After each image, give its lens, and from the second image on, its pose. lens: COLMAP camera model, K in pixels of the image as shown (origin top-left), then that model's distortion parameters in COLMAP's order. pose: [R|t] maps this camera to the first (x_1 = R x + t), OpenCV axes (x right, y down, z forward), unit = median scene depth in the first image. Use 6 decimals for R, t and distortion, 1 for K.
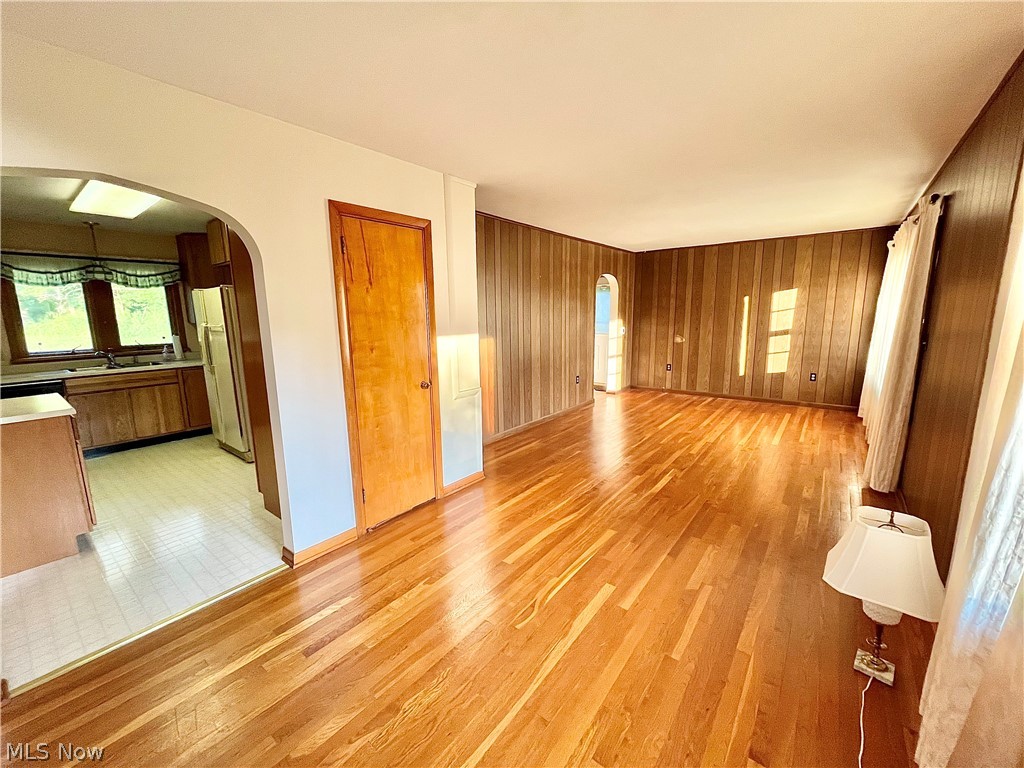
lens RADIAL K [[415.0, 0, 512.3], [0, 415.0, 382.7], [0, 0, 1]] dist [-0.003307, -0.000274]
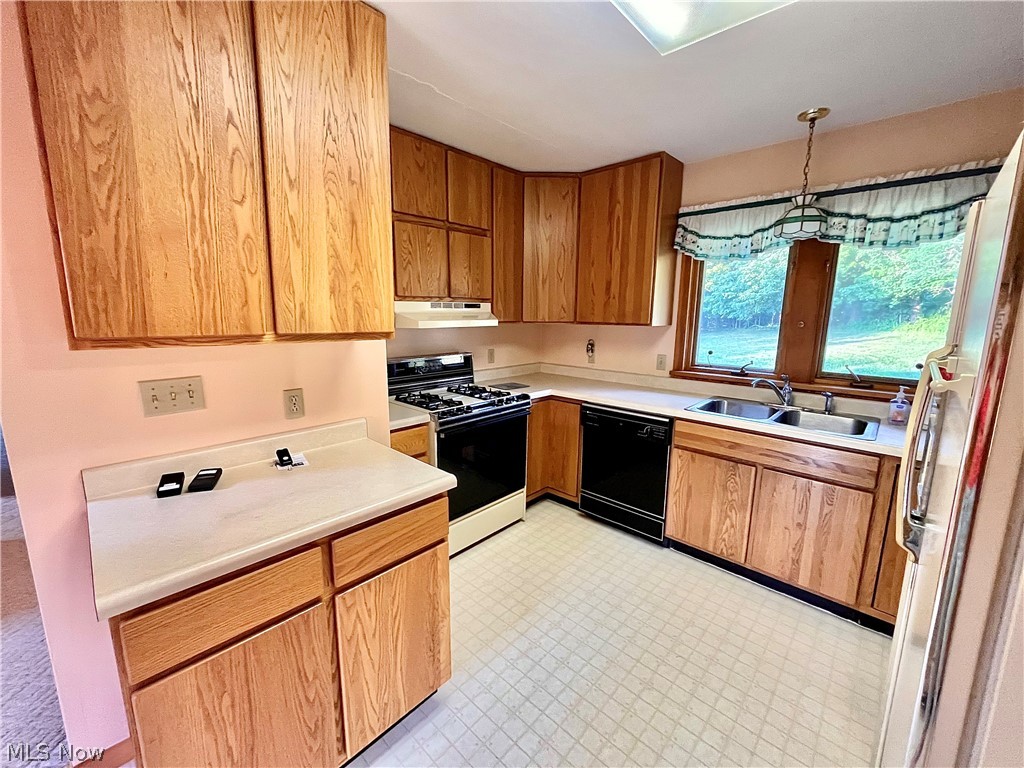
lens RADIAL K [[415.0, 0, 510.3], [0, 415.0, 380.9], [0, 0, 1]] dist [-0.003307, -0.000274]
pose [[-0.096065, 0.171358, -0.980514, -0.439302], [-0.175215, 0.966777, 0.186123, -0.111365], [0.979832, 0.189680, -0.062849, 0.701613]]
